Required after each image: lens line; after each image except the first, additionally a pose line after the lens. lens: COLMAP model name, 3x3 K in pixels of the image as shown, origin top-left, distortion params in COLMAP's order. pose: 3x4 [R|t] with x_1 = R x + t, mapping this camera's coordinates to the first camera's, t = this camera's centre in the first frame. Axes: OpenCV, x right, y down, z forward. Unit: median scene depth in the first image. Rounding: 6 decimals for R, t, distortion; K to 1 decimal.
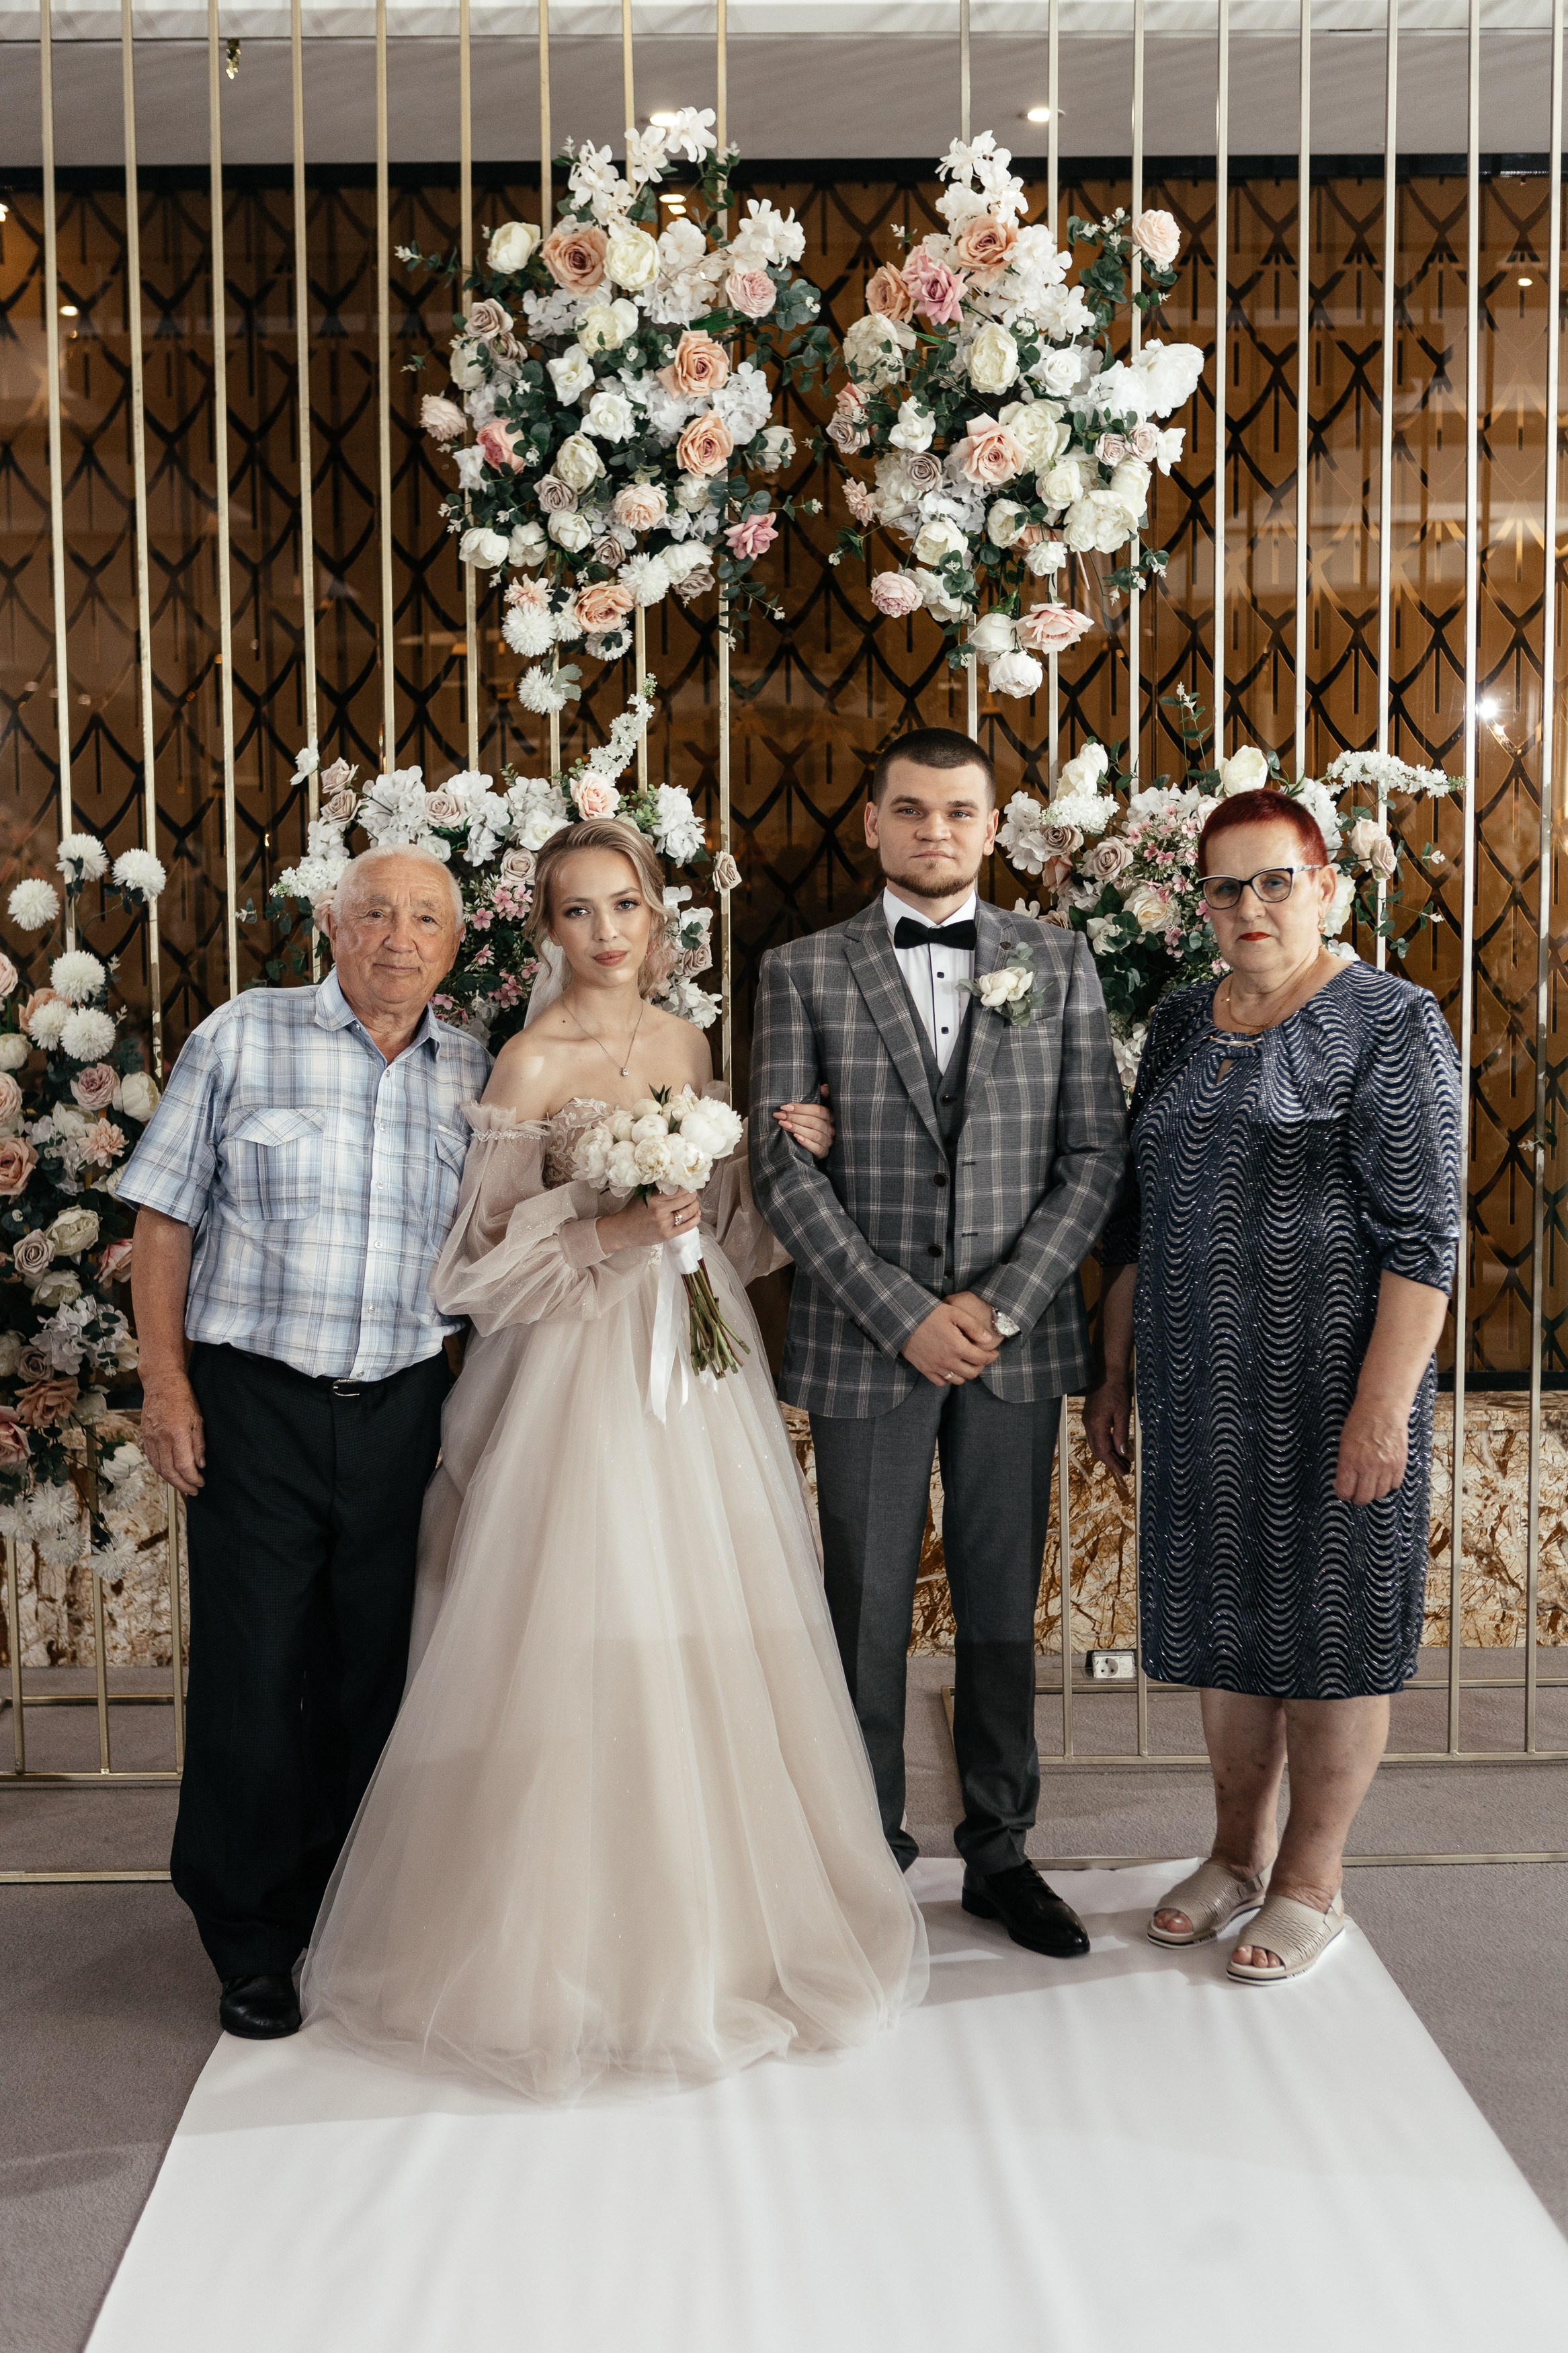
lens RADIAL K [[3048.2, 0, 784.0], [0, 3048.2, 1176.5], [0, 0, 1]] dist [-0.009706, -0.059402]
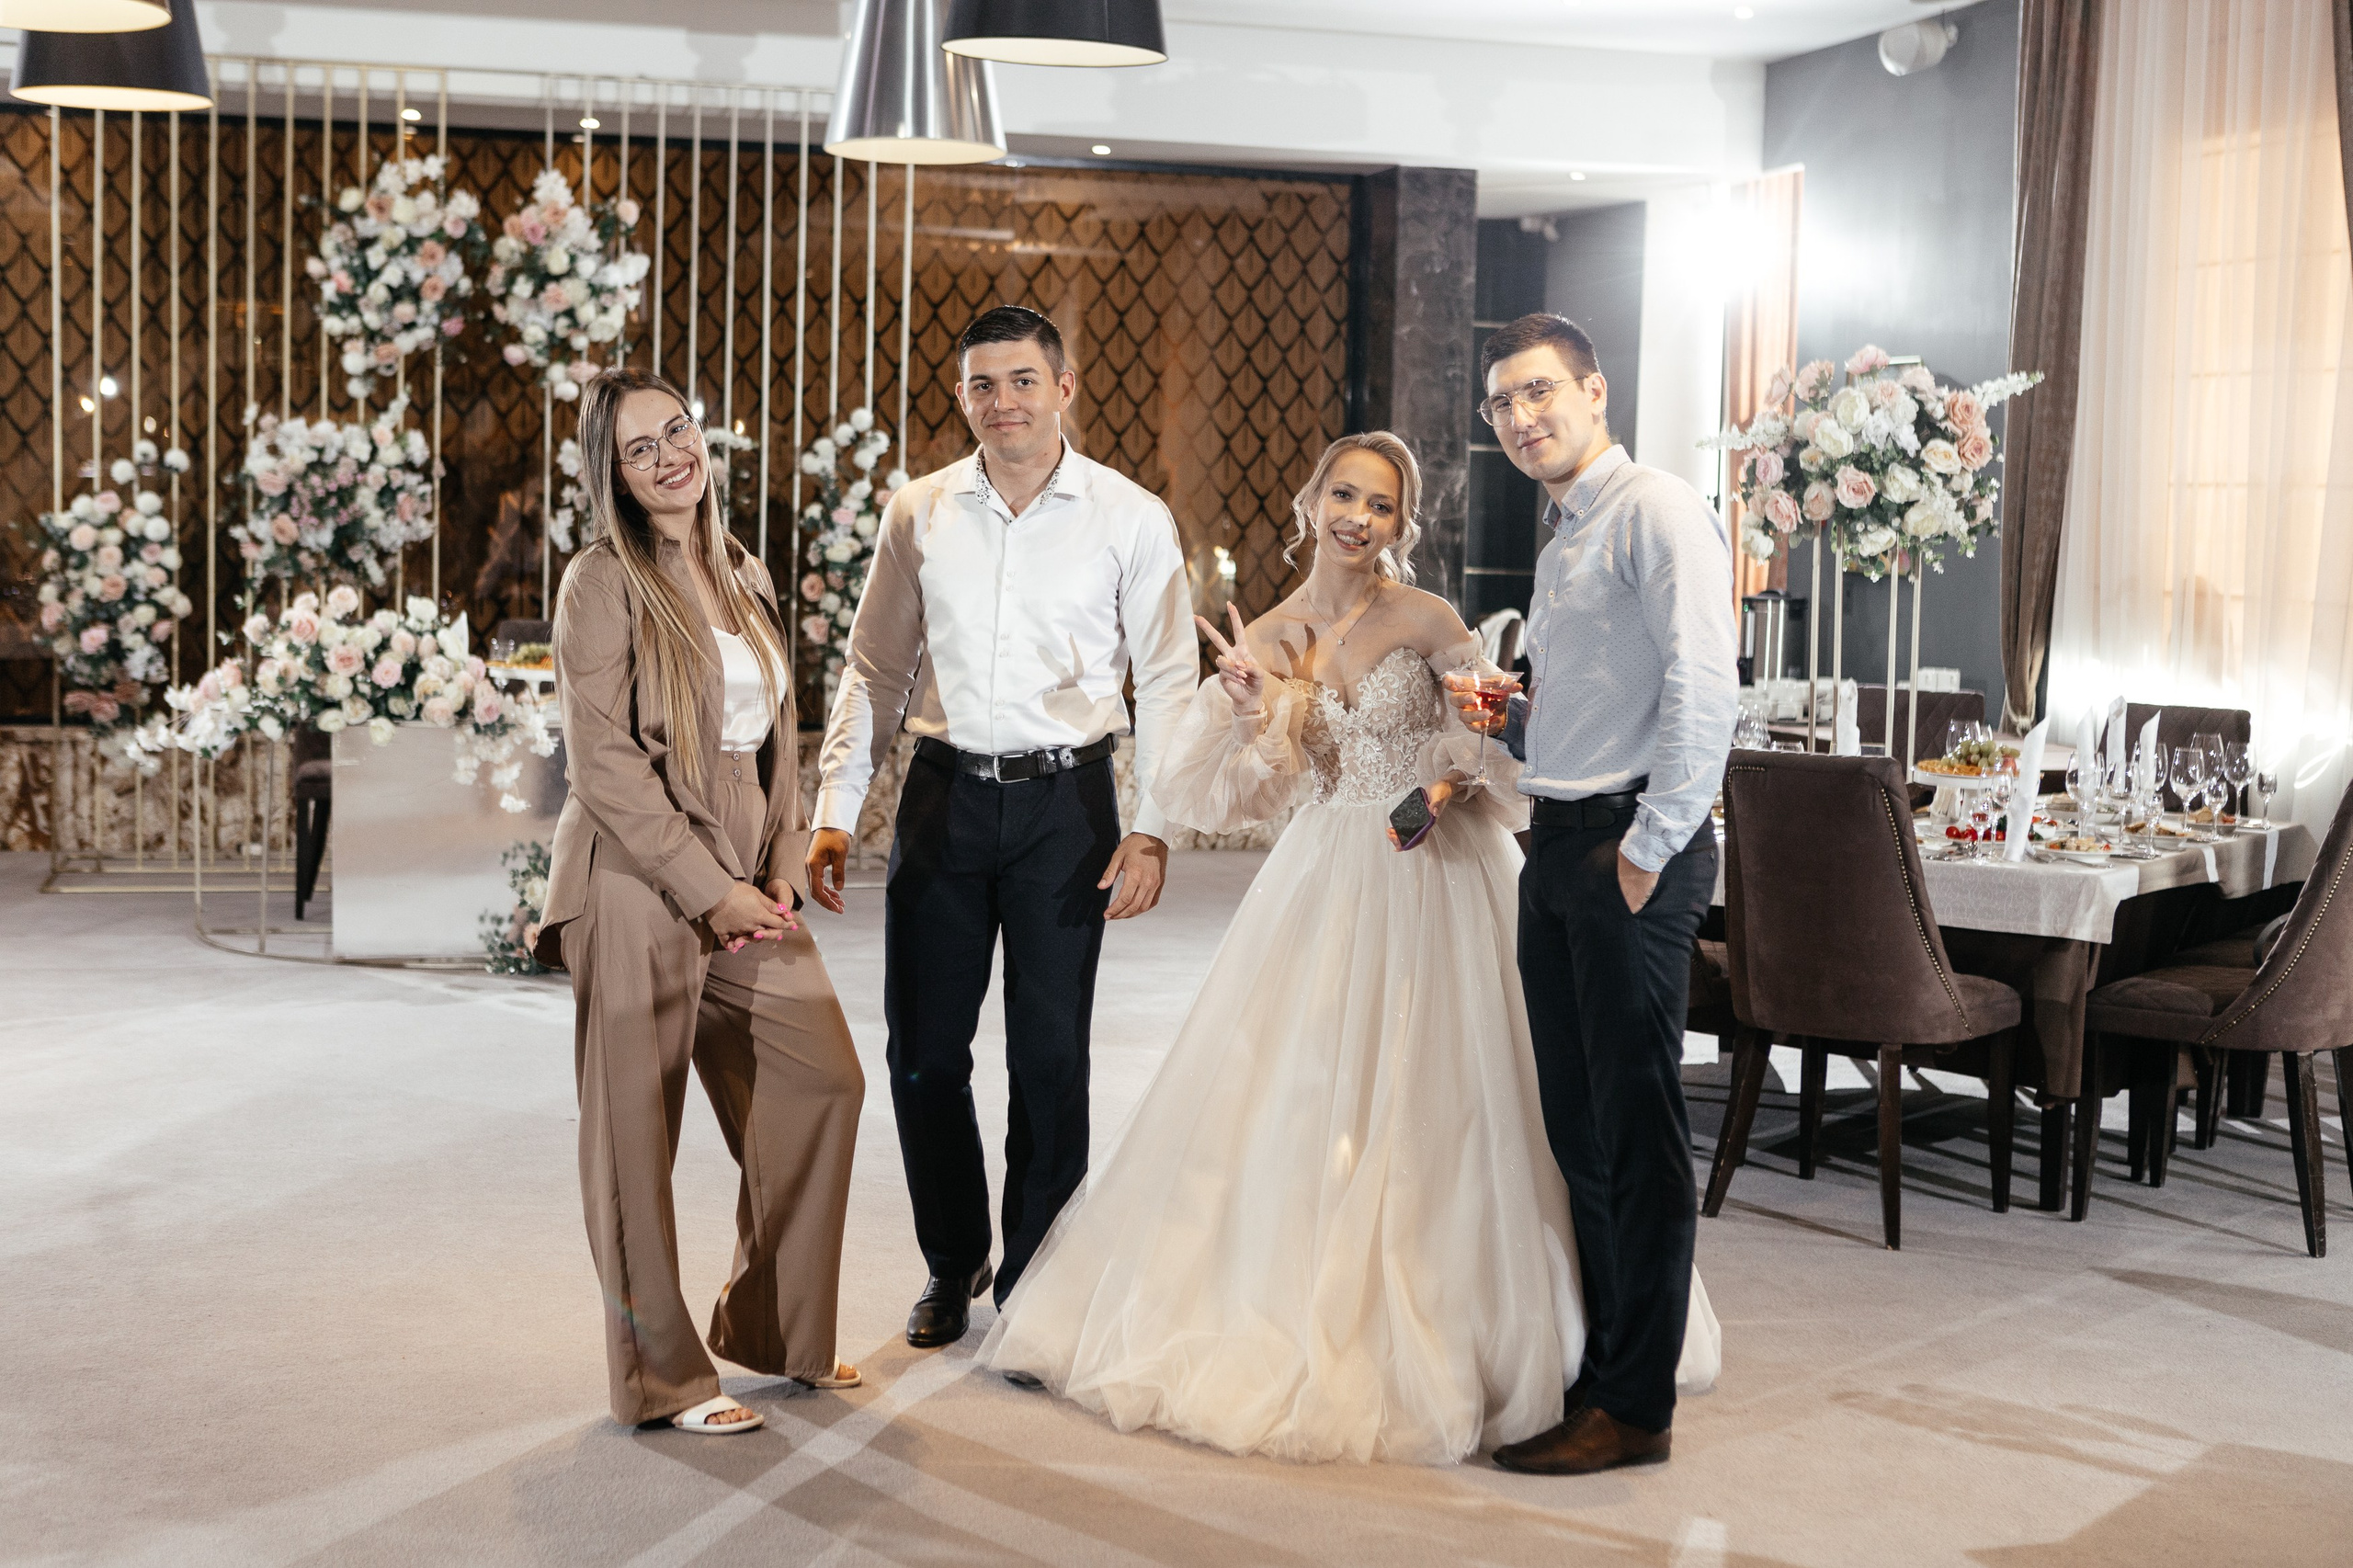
lens RADIAL K [[3454.2, 0, 1199.3], [0, 3454.2, 763.5], [0, 0, 1]] dist [0.000104, -0.076828]
pose [[0.974248, 0.018974, 0.224679, -0.041169], [-0.016072, 0.999762, -0.014737, 0.154580], [-0.224906, 0.010747, 0.974321, -1.703504]]
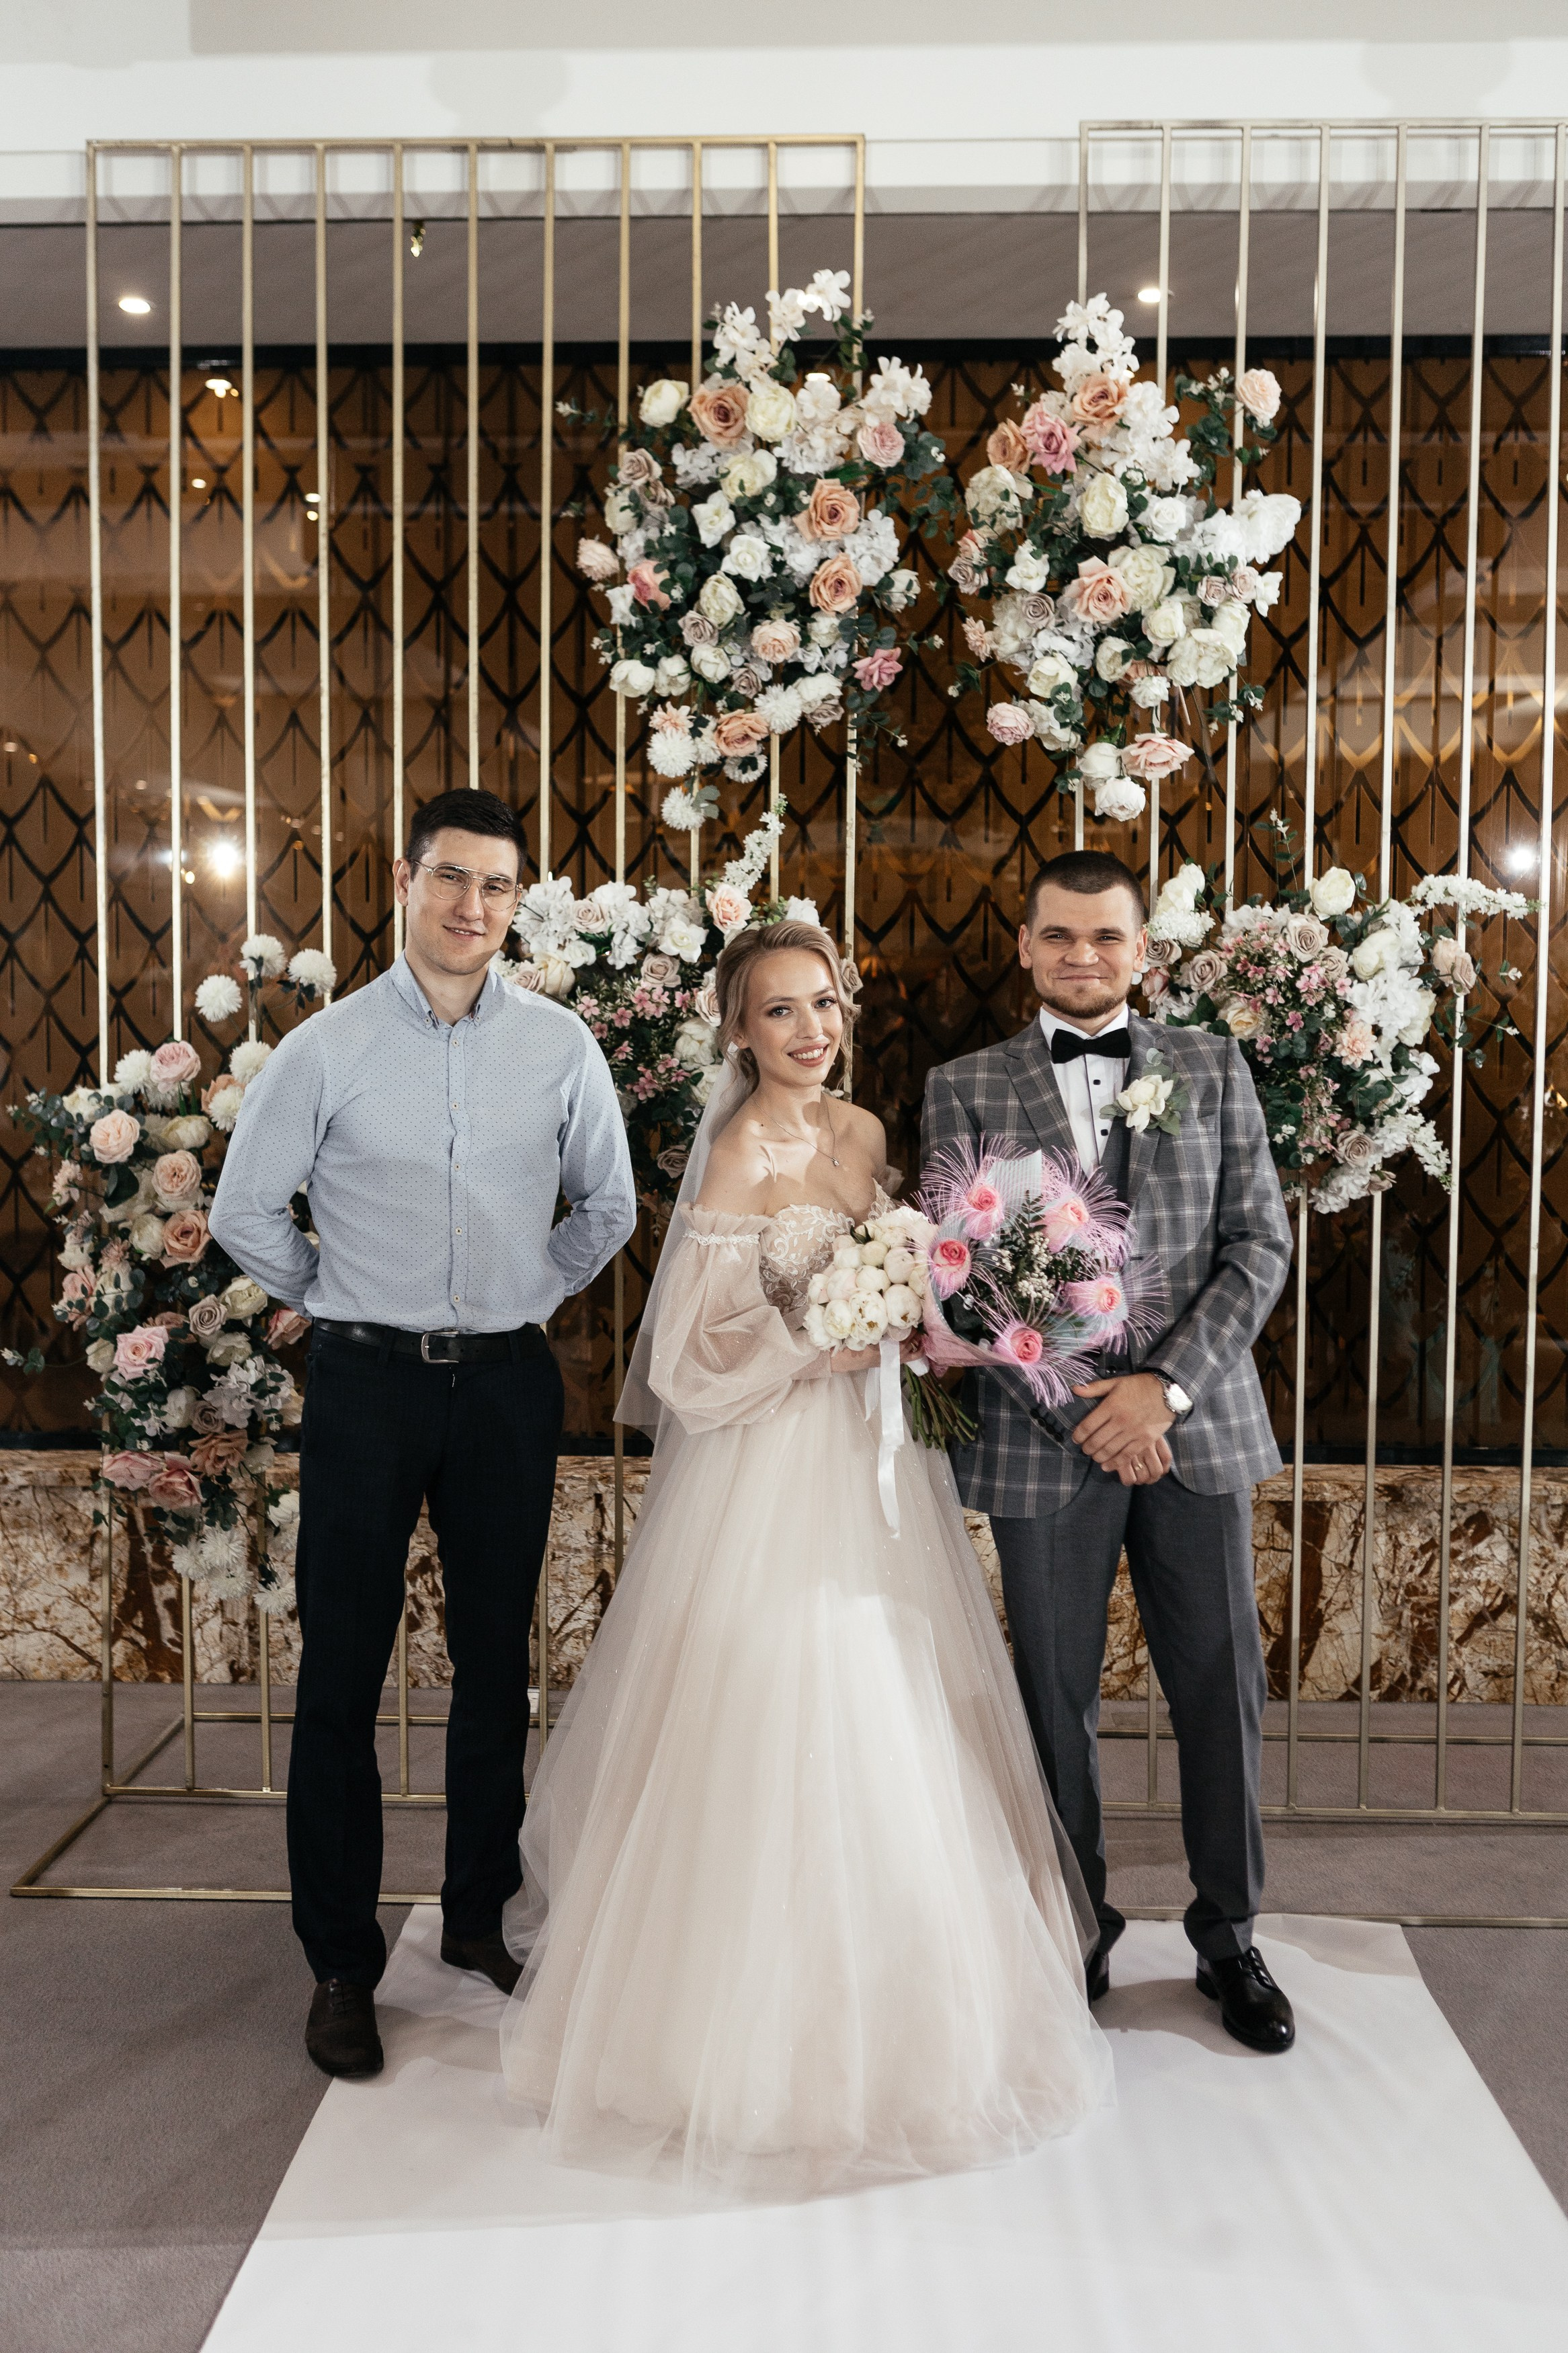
lens RADIAL K [[2541.5, 0, 784.0], [0, 2541.5, 1176.5], [0, 0, 1]] dist [-0.010875, -0.004157]
pose [[0.998388, 0.018771, -0.053560, 0.007892], [-0.020115, 0.999493, -0.024674, -0.006617], [0.053070, 0.025711, 0.998260, 0.099305]]
